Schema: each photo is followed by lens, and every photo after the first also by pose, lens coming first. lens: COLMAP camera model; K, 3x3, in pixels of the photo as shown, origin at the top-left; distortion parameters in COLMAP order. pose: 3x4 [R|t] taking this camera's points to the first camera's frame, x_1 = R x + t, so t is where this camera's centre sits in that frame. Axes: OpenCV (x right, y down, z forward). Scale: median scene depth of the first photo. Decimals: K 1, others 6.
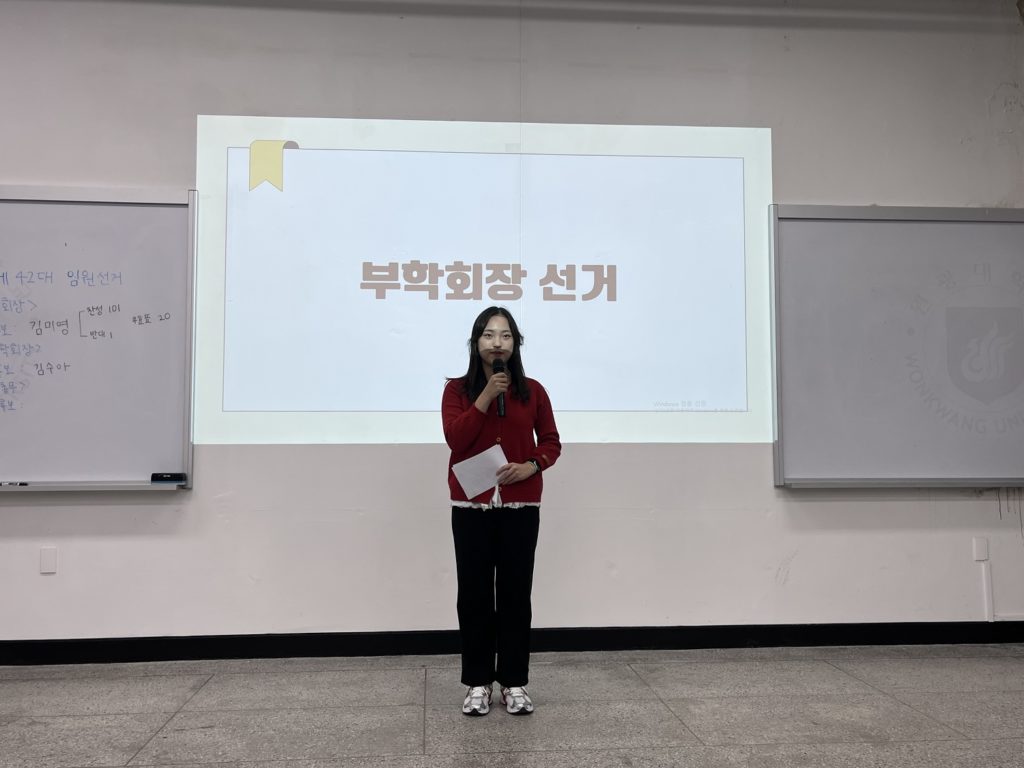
lens RADIAL K [[894.7, 0, 539.1], [0, 894.7, 364.5], [0, 0, 1]] dist [0.043022, 0.012386]
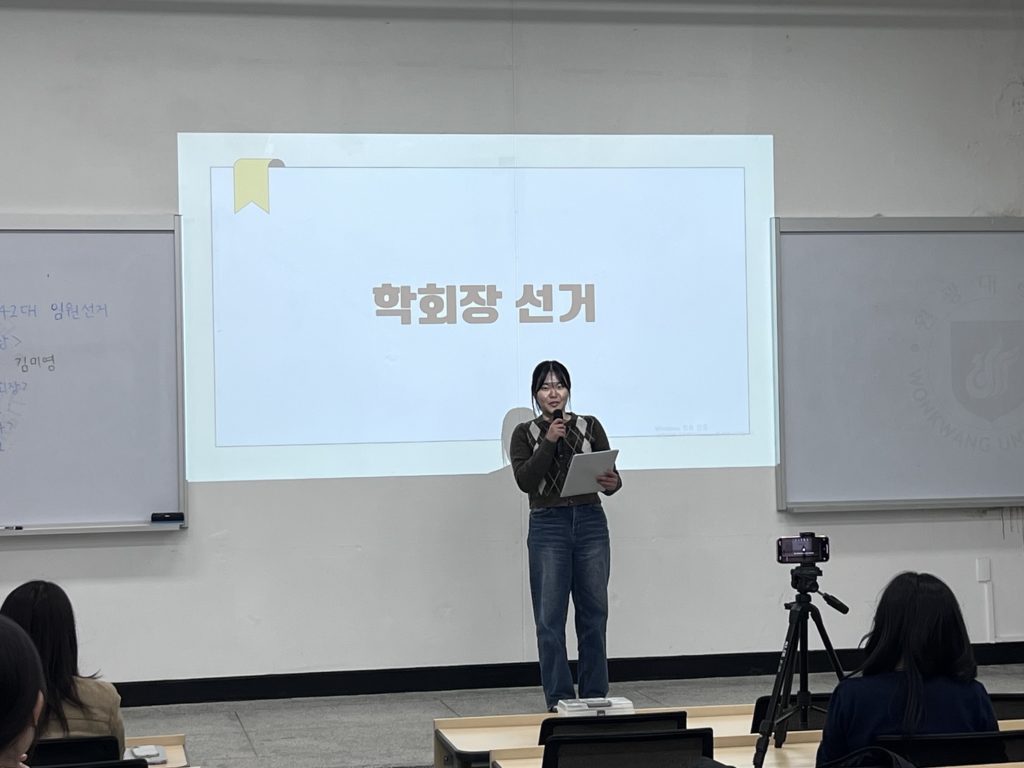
lens RADIAL K [[1981.7, 0, 513.4], [0, 1981.7, 344.1], [0, 0, 1]] dist [0.228352, 0.000000]
pose [[0.991884, -0.013951, 0.126376, -0.291277], [0.008003, 0.998841, 0.047452, -0.149397], [-0.126891, -0.046056, 0.990847, -1.093384]]
